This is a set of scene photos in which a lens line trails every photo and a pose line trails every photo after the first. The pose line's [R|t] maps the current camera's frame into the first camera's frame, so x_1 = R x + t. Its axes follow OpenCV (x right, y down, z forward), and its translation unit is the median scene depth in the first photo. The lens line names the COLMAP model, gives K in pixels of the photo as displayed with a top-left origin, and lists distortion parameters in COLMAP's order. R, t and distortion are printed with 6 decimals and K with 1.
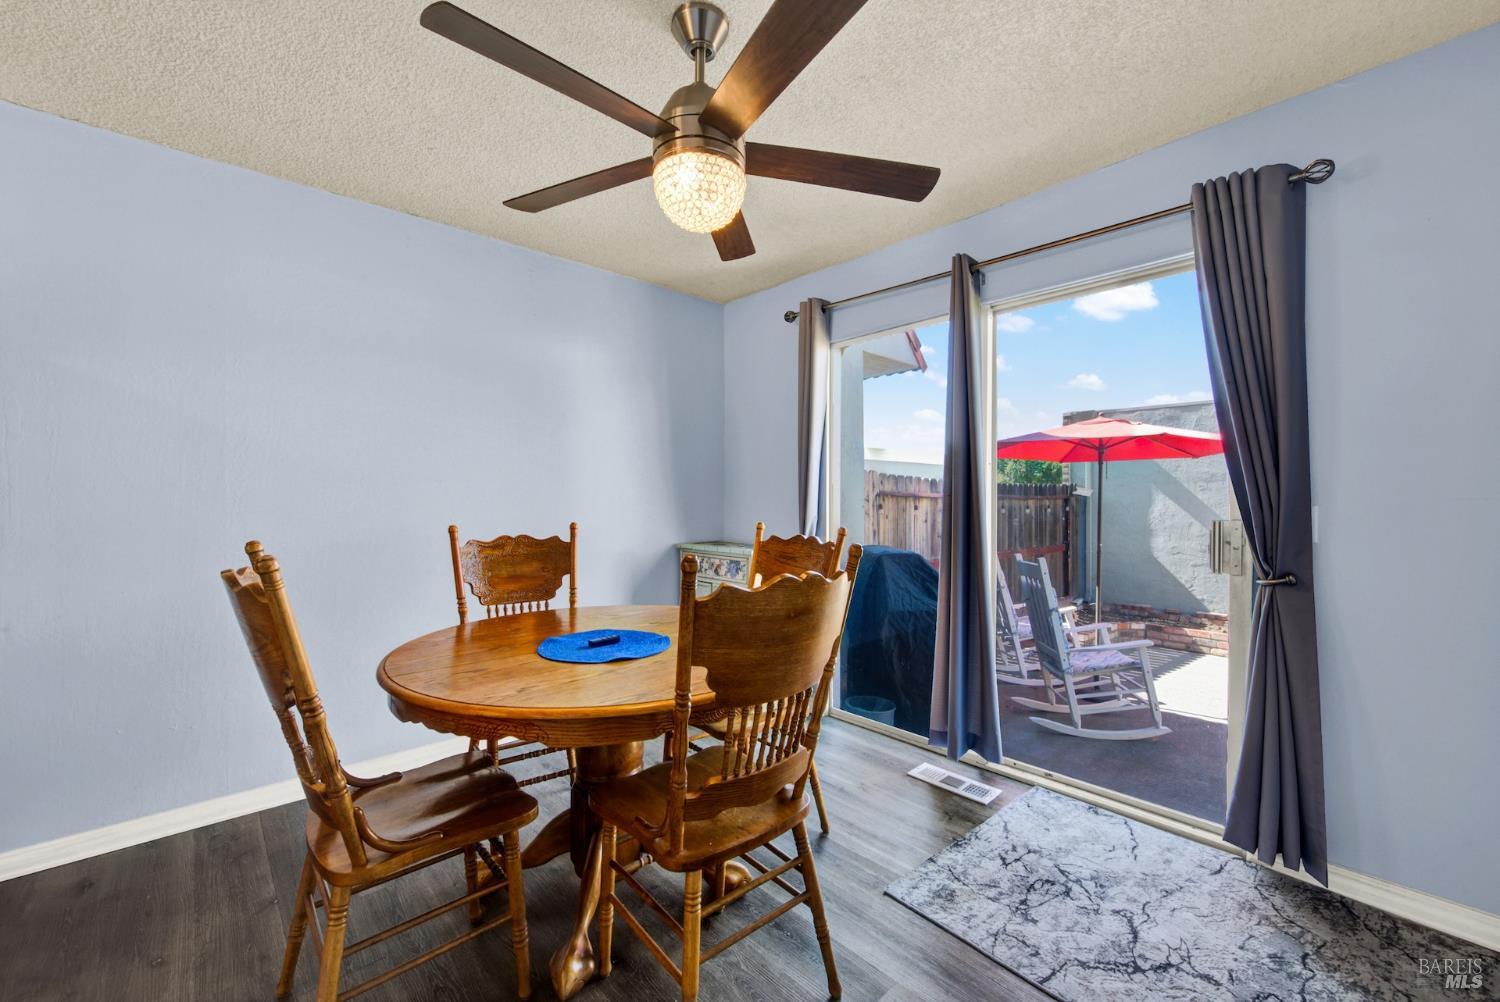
lens RADIAL K [[604.5, 0, 755.1], [0, 604.5, 504.0], [0, 0, 1]] dist [-0.001145, -0.000197]
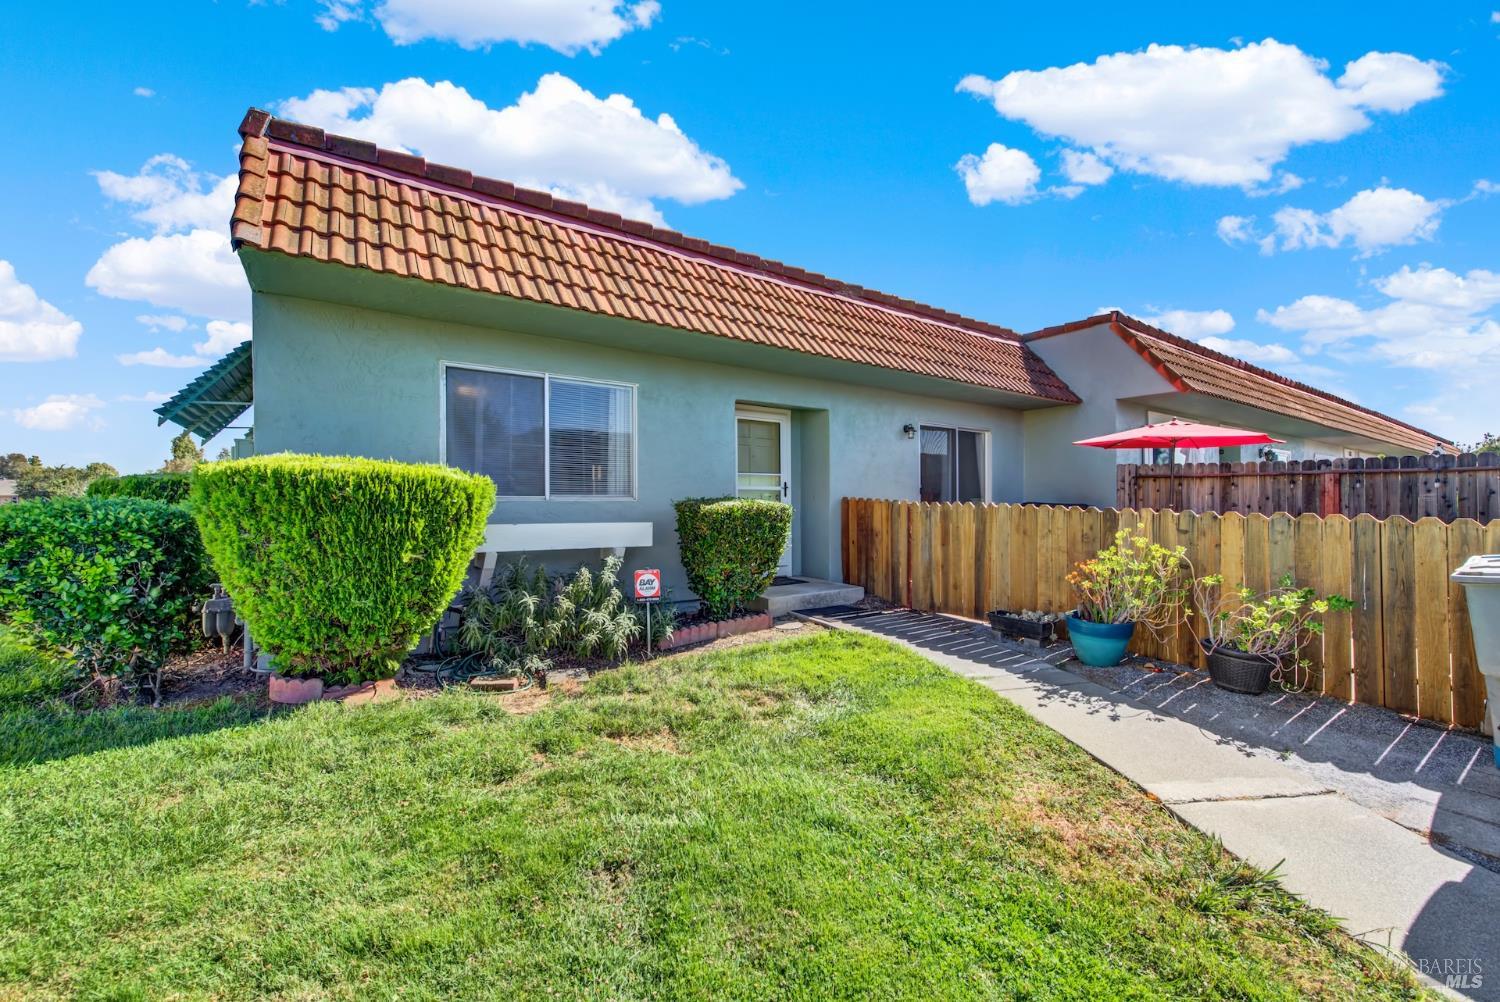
lens RADIAL K [[604.5, 0, 755.1], [0, 604.5, 504.0], [0, 0, 1]] dist [-0.001145, -0.000197]
pose [[-0.140010, -0.000250, -0.990150, 1.580414], [-0.009812, 0.999951, 0.001135, 0.052841], [0.990101, 0.009875, -0.140006, 0.125739]]
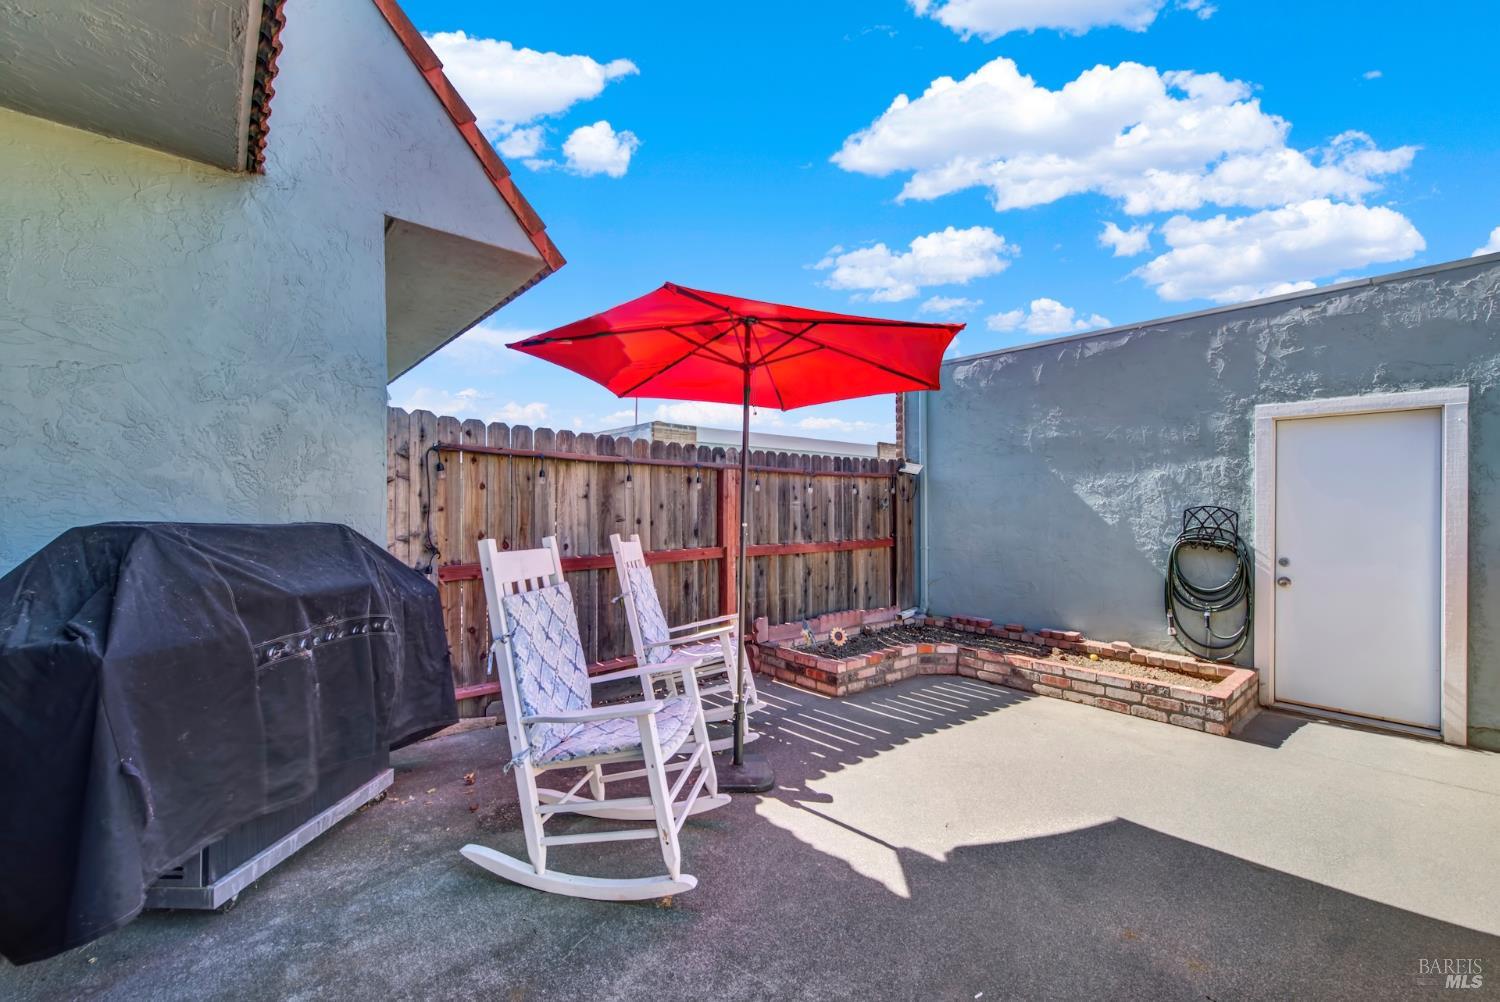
lens RADIAL K [[604.5, 0, 755.1], [0, 604.5, 504.0], [0, 0, 1]] dist [-0.001145, -0.000197]
pose [[0.999880, -0.001607, -0.015432, 0.418564], [0.001432, 0.999934, -0.011359, 0.038625], [0.015449, 0.011335, 0.999816, 0.280863]]
